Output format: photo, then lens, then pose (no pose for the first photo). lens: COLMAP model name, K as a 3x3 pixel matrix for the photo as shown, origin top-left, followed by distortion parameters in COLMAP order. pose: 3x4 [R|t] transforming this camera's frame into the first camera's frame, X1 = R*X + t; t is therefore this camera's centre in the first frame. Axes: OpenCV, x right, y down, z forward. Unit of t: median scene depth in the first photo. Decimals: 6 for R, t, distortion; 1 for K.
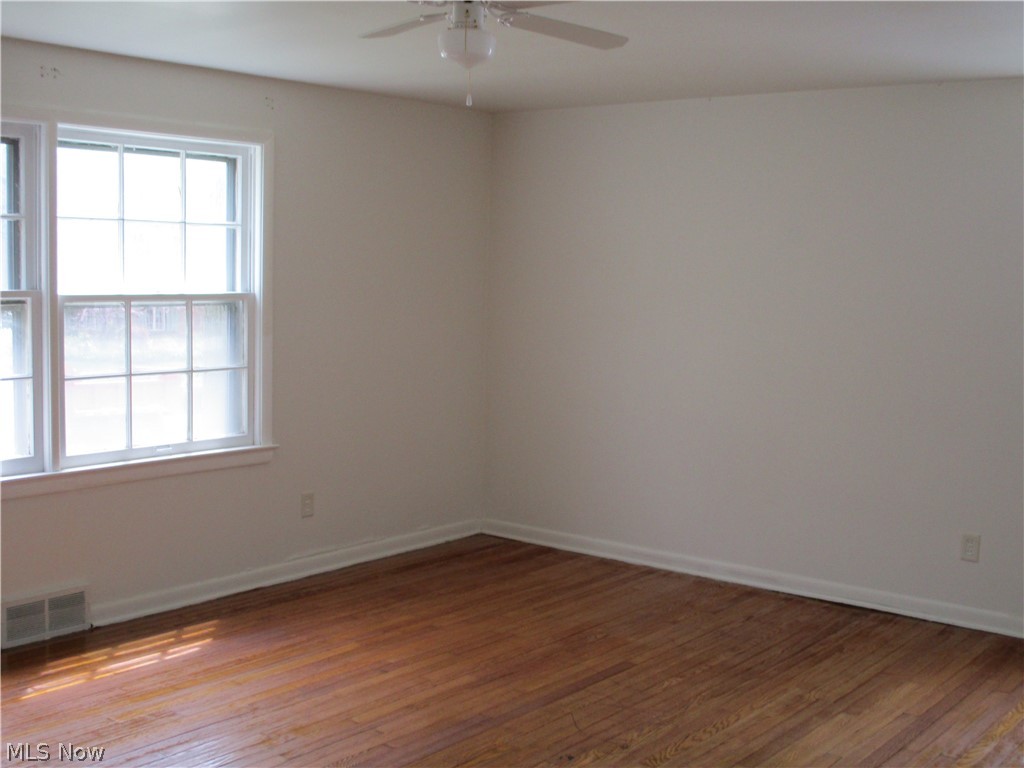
lens RADIAL K [[1260.9, 0, 512.0], [0, 1260.9, 384.0], [0, 0, 1]] dist [0.011288, 0.012603]
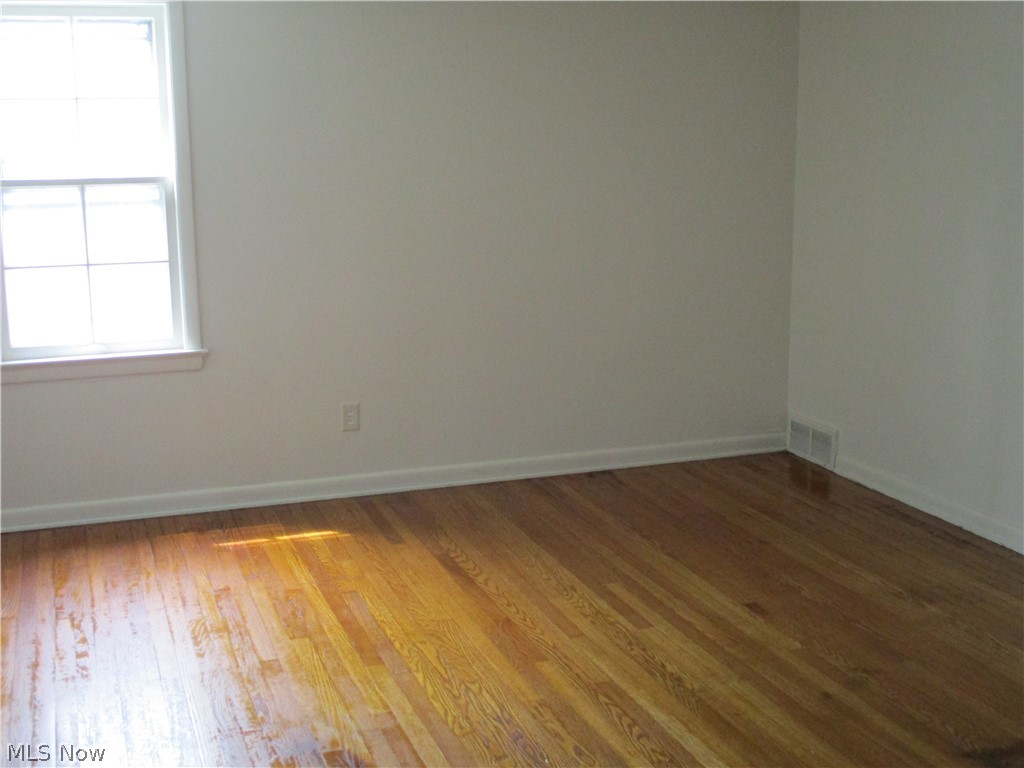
lens RADIAL K [[1260.9, 0, 512.0], [0, 1260.9, 384.0], [0, 0, 1]] dist [0.011288, 0.012603]
pose [[0.838642, 0.082663, -0.538375, 0.468972], [-0.028443, 0.993714, 0.108271, -0.029449], [0.543941, -0.075488, 0.835721, 0.384968]]
